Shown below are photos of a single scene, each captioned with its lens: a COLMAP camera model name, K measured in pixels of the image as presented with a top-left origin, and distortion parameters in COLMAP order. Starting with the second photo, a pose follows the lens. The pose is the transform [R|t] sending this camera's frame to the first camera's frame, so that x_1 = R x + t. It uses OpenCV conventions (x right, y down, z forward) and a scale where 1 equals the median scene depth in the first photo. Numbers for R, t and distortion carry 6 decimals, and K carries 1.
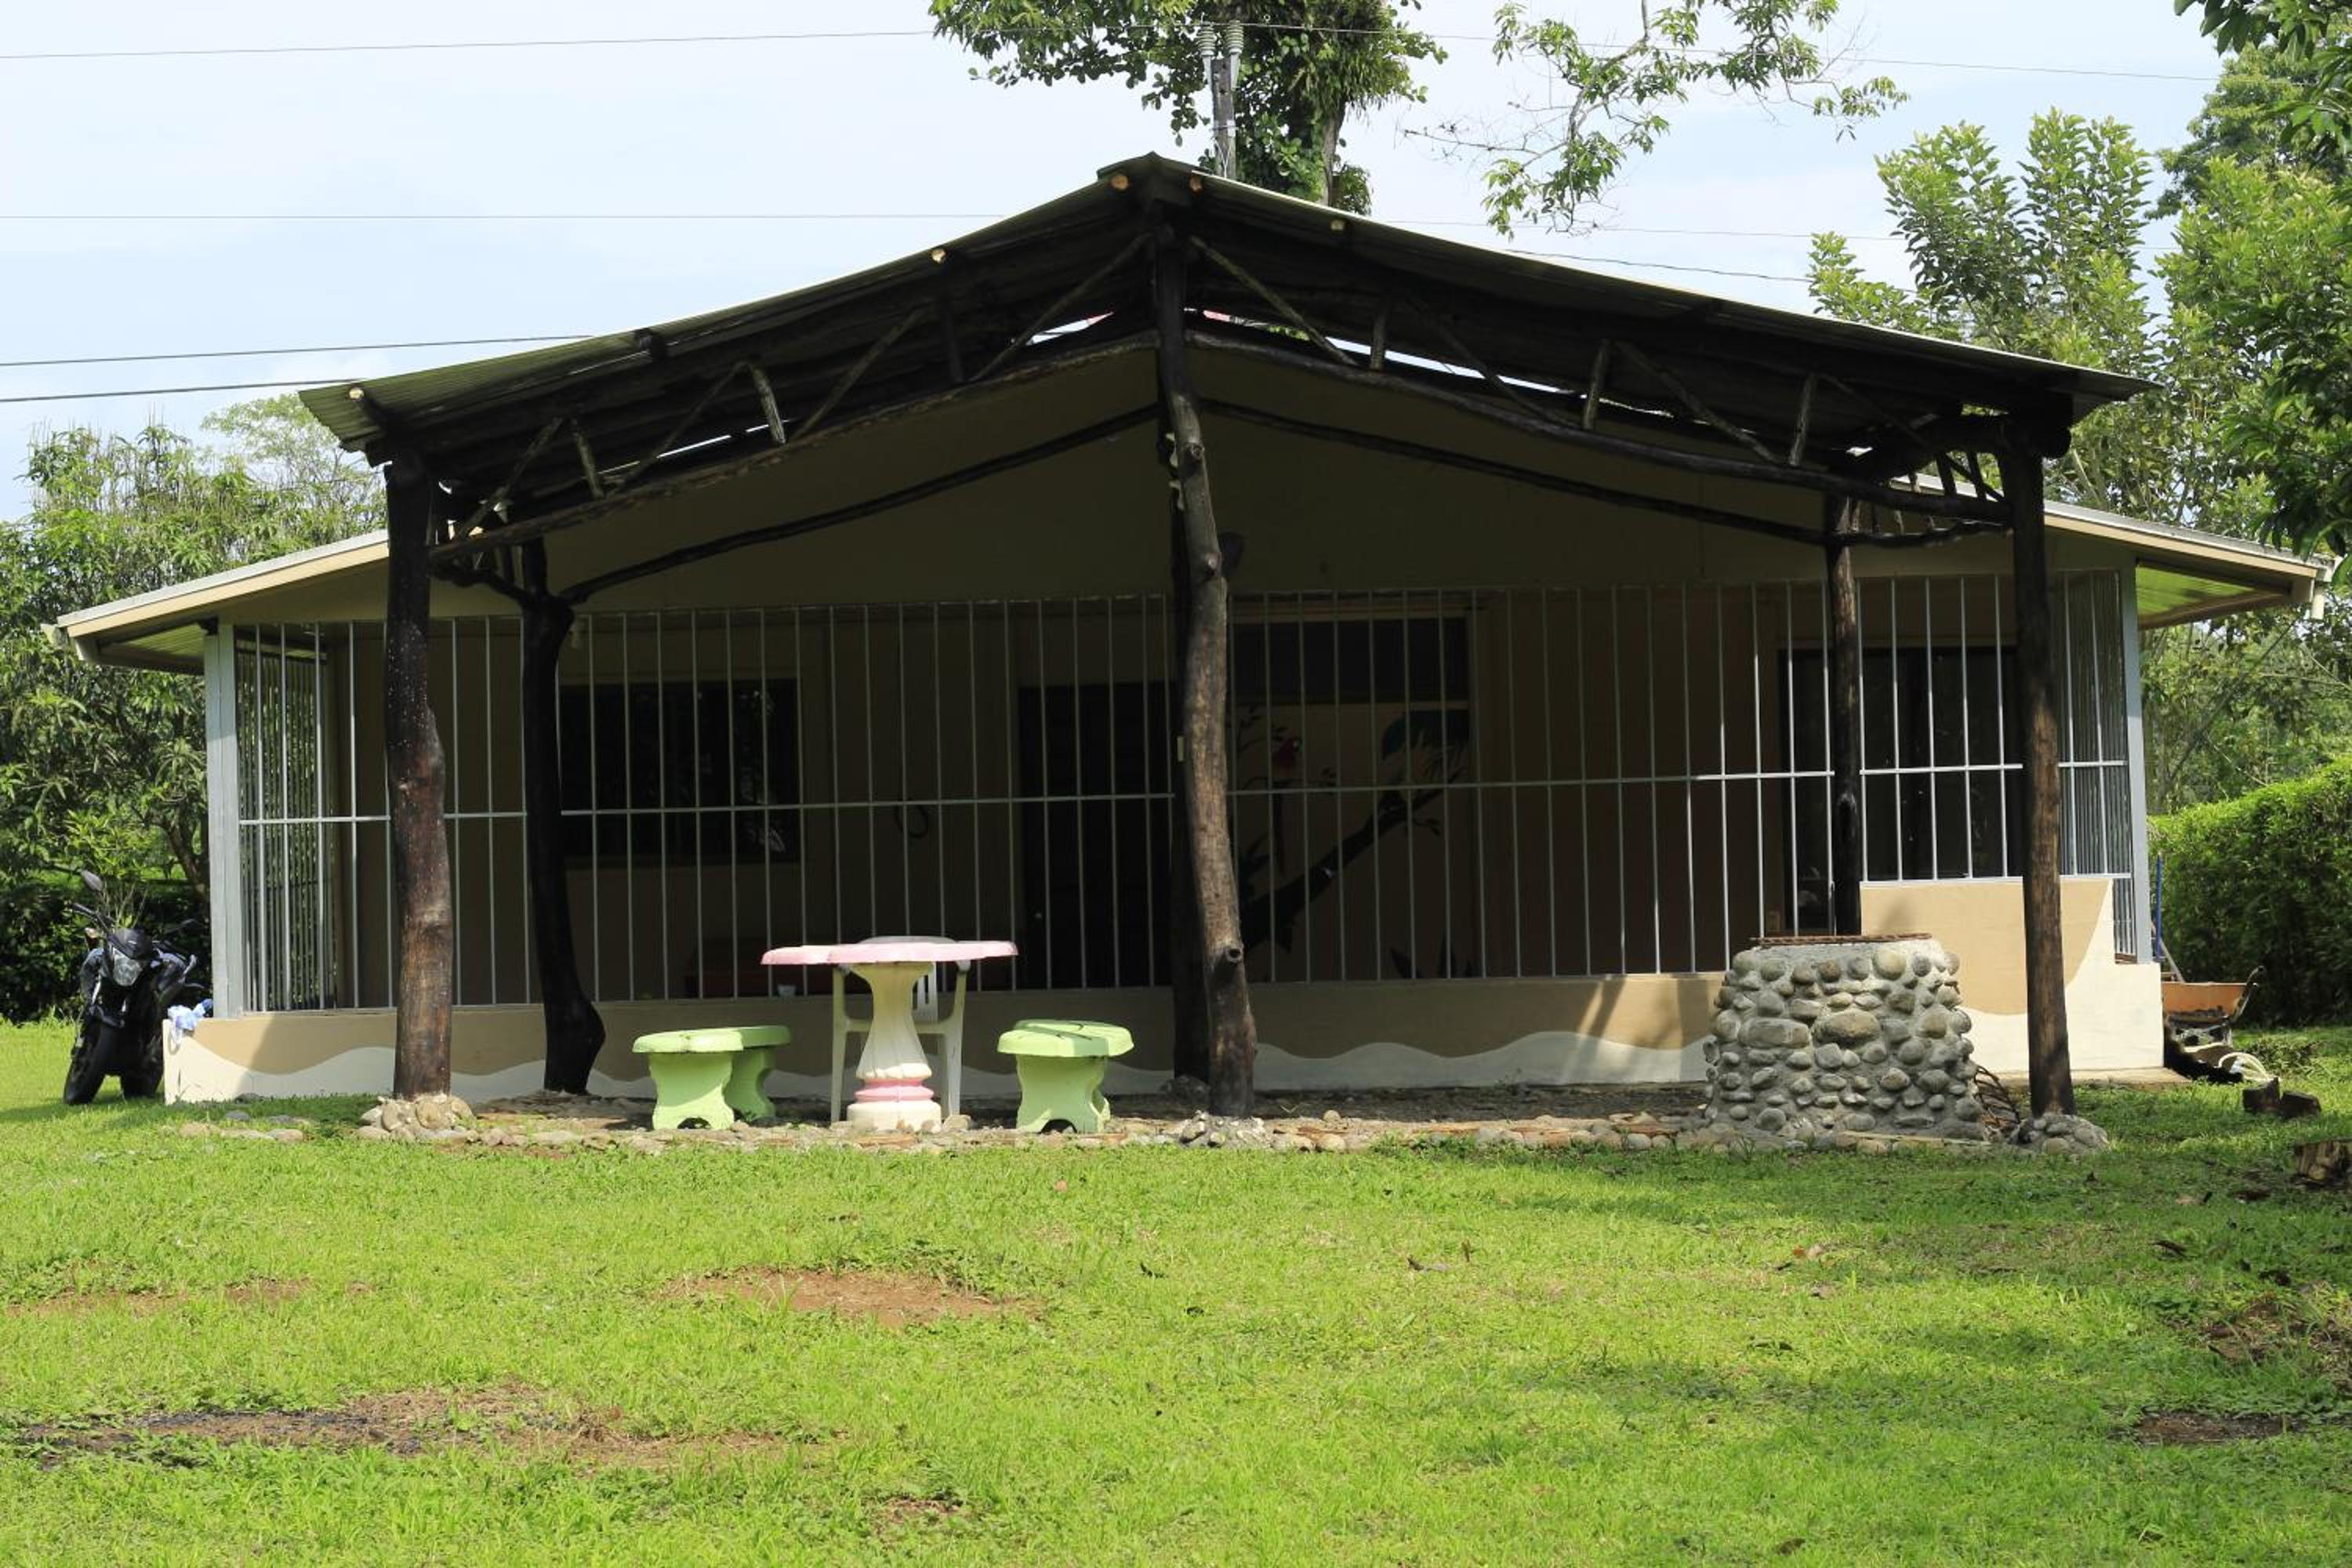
lens RADIAL K [[5380.9, 0, 1176.0], [0, 5380.9, 784.0], [0, 0, 1]] dist [-0.080128, -0.244725]
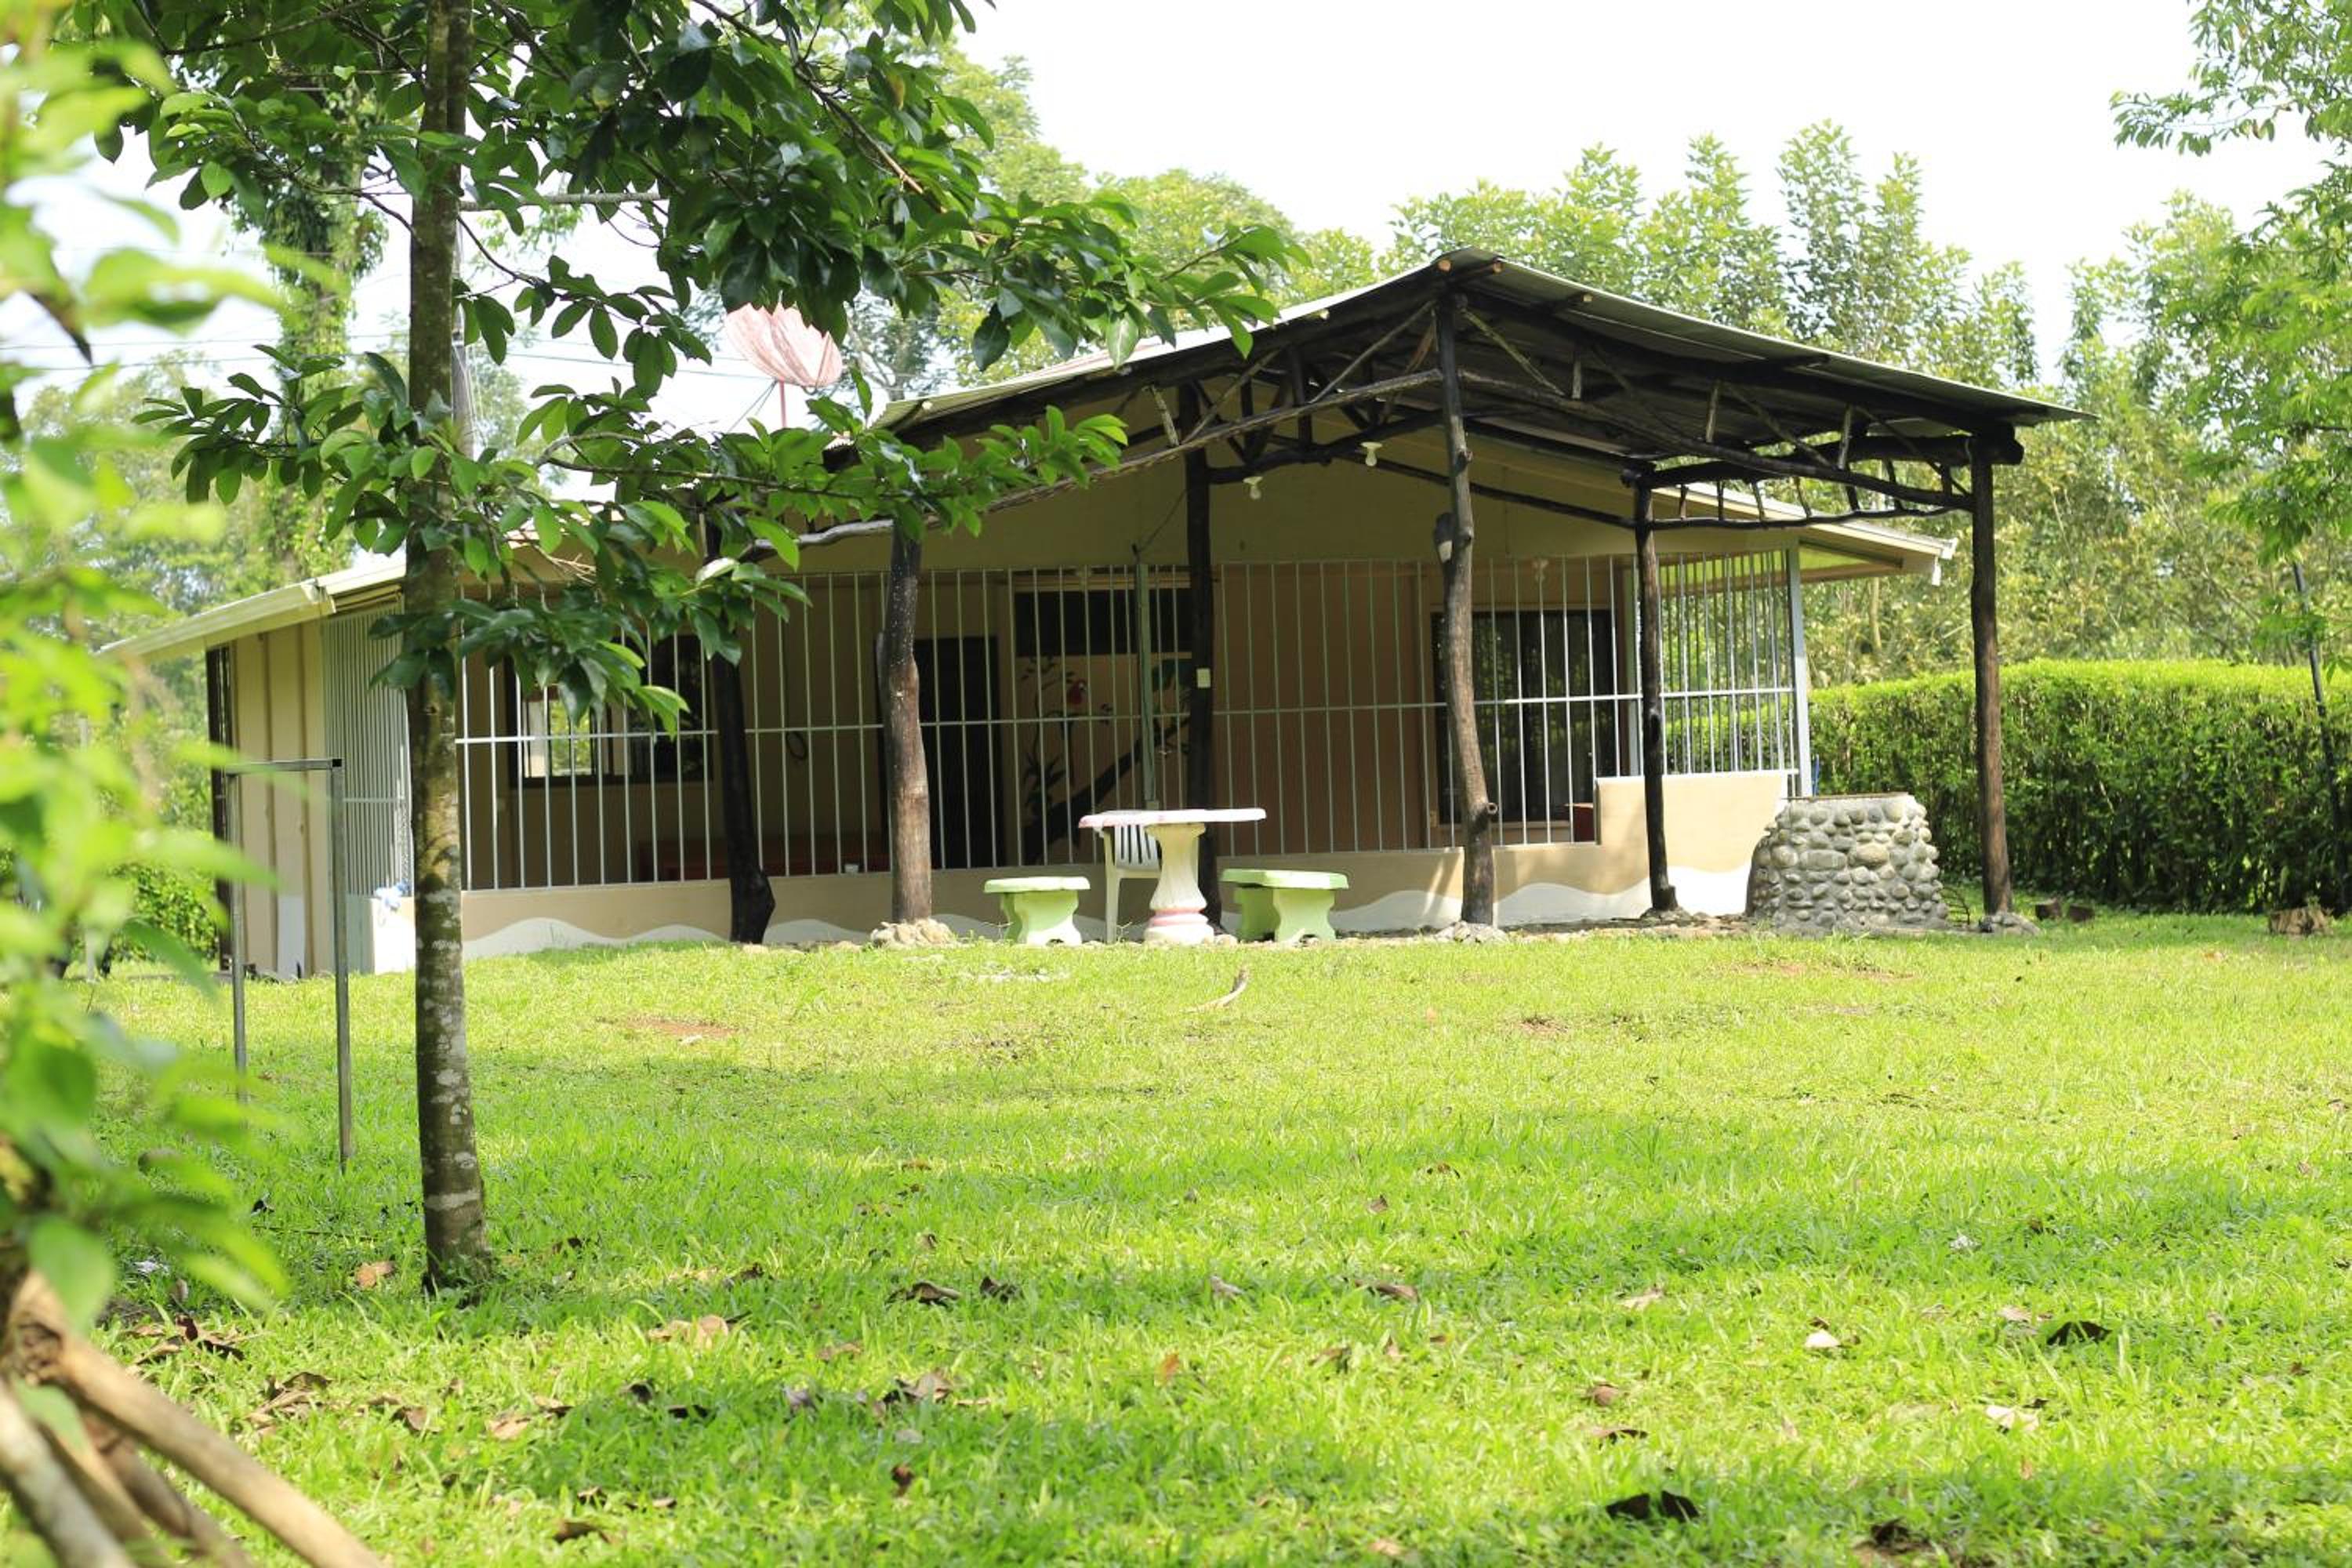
lens RADIAL K [[5380.9, 0, 1176.0], [0, 5380.9, 784.0], [0, 0, 1]] dist [-0.080128, -0.244725]
pose [[0.944195, -0.008726, 0.329272, -0.503700], [0.010396, 0.999940, -0.003311, 0.027326], [-0.329223, 0.006550, 0.944229, -0.295389]]
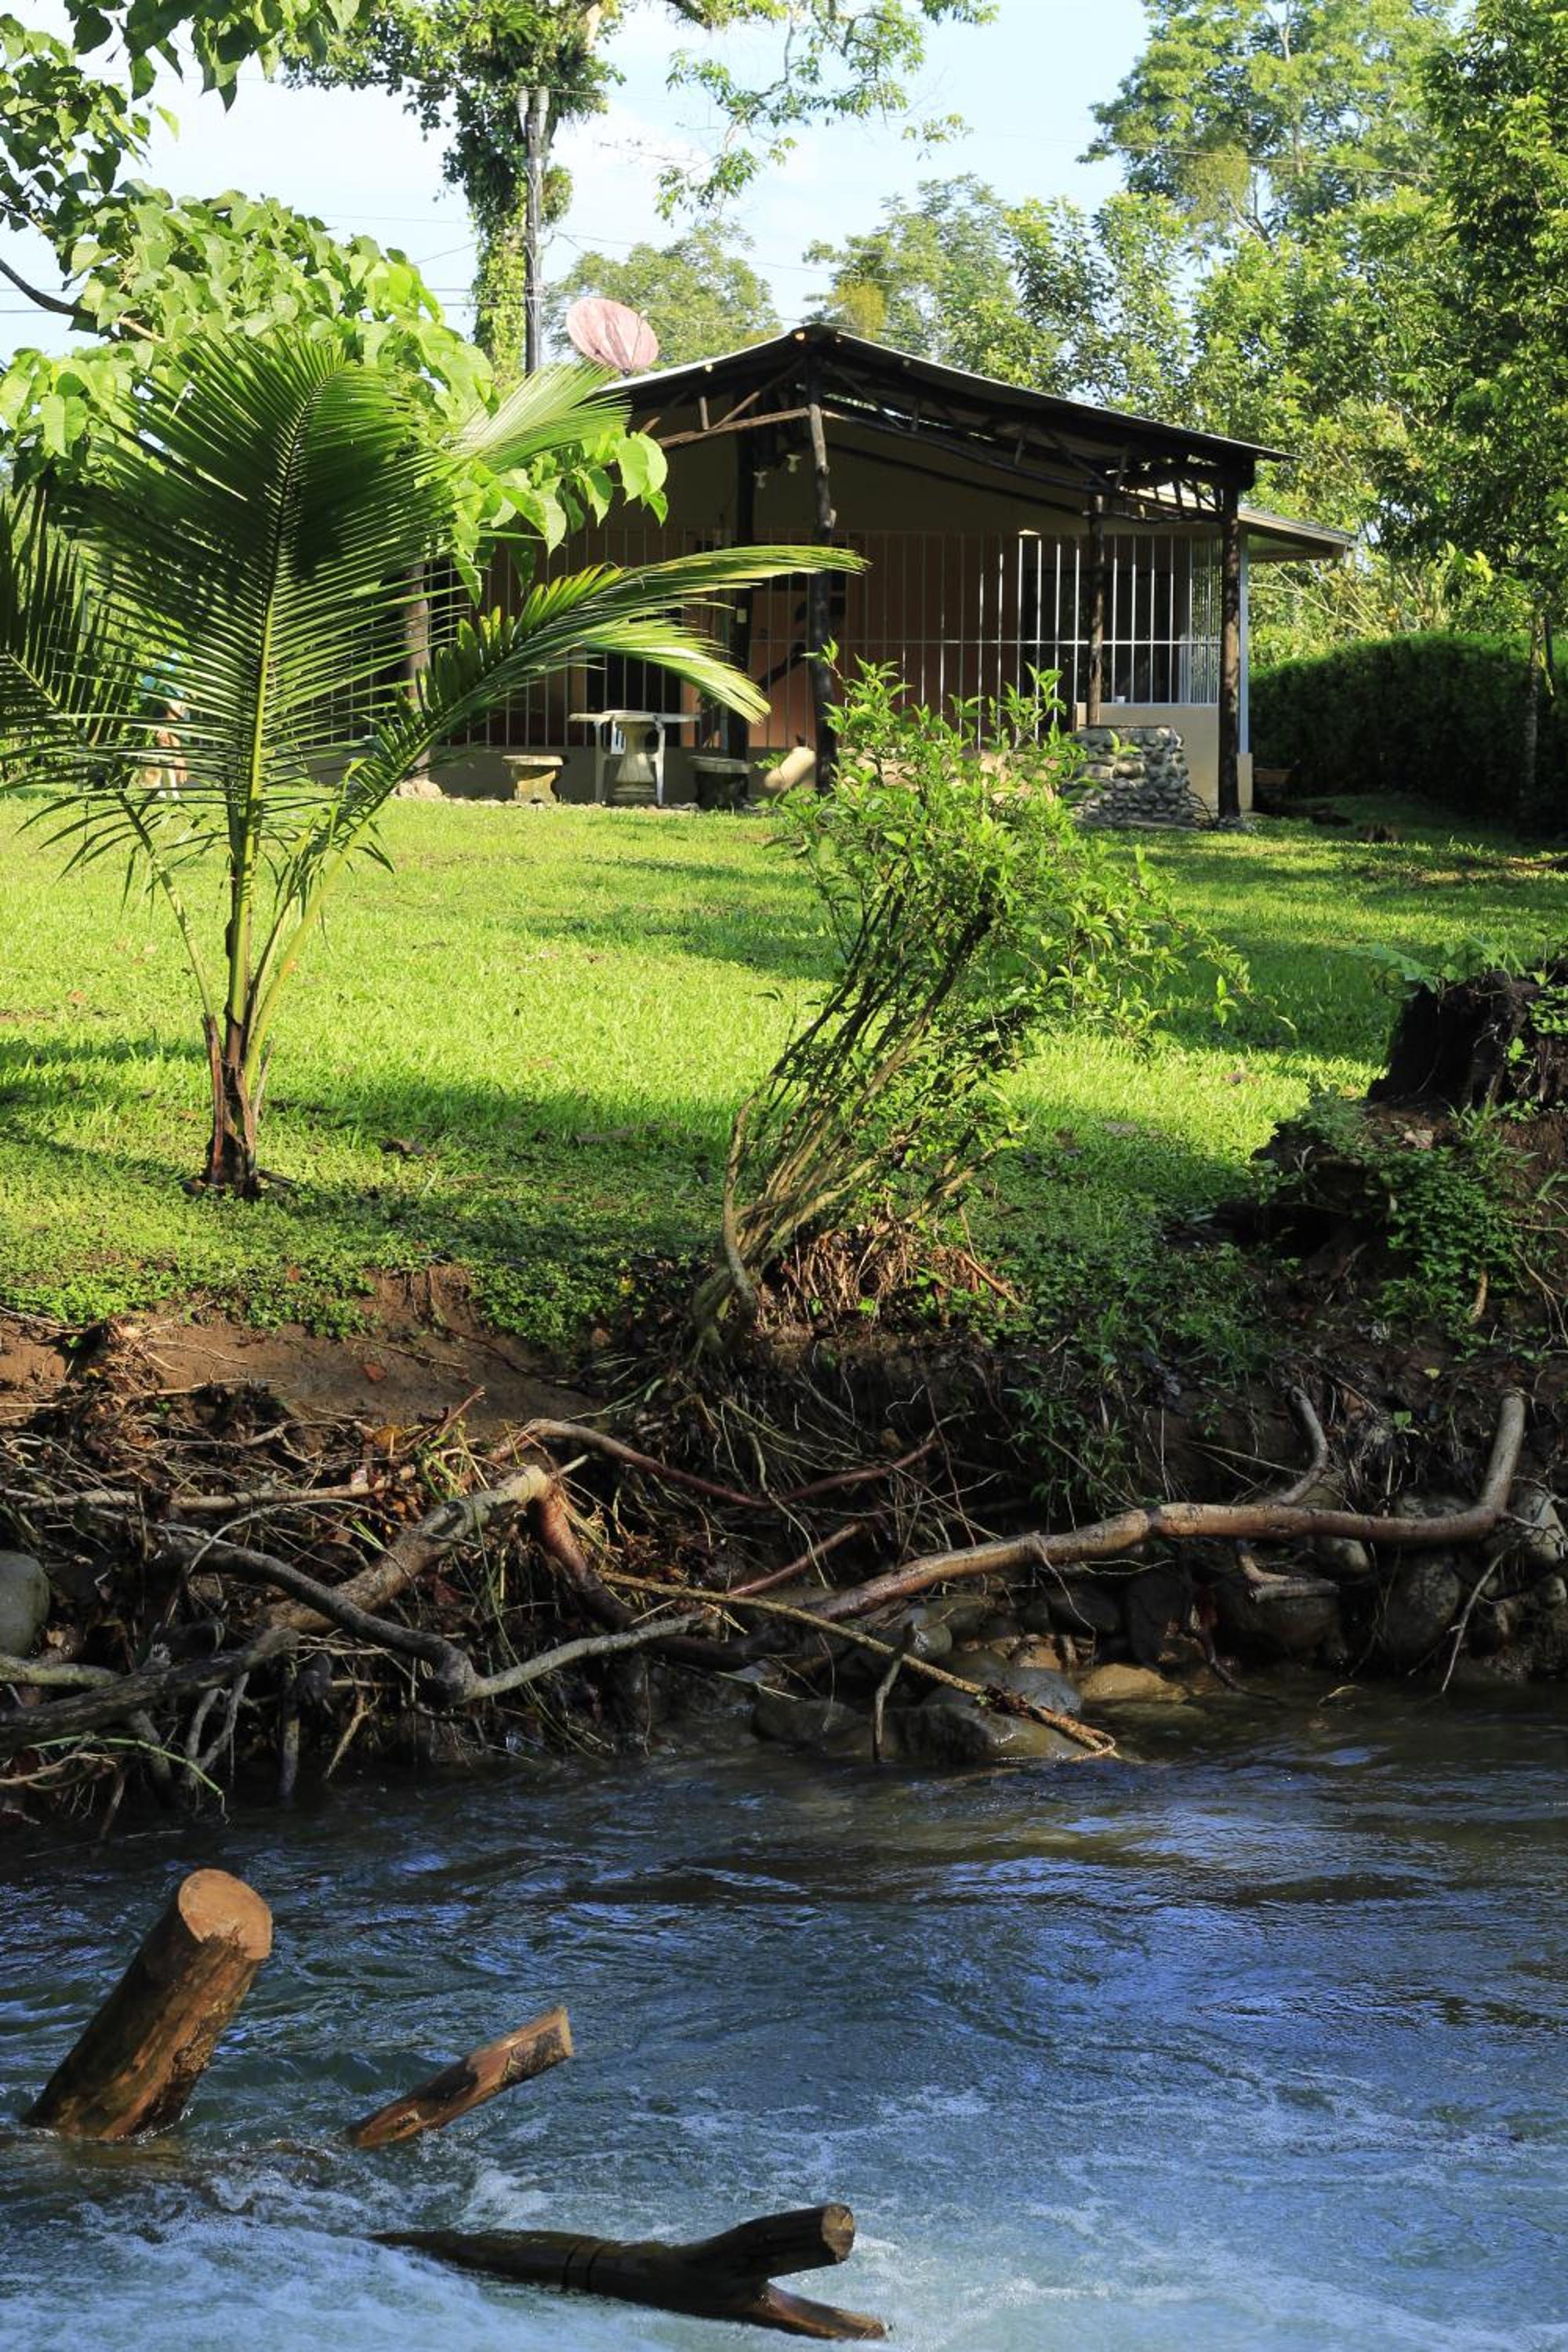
lens RADIAL K [[5380.9, 0, 784.0], [0, 5380.9, 1176.0], [0, 0, 1]] dist [-0.080128, -0.244725]
pose [[0.989358, 0.023378, 0.143615, -0.273861], [-0.037448, 0.994671, 0.096060, 0.007613], [-0.140604, -0.100416, 0.984961, -0.928955]]
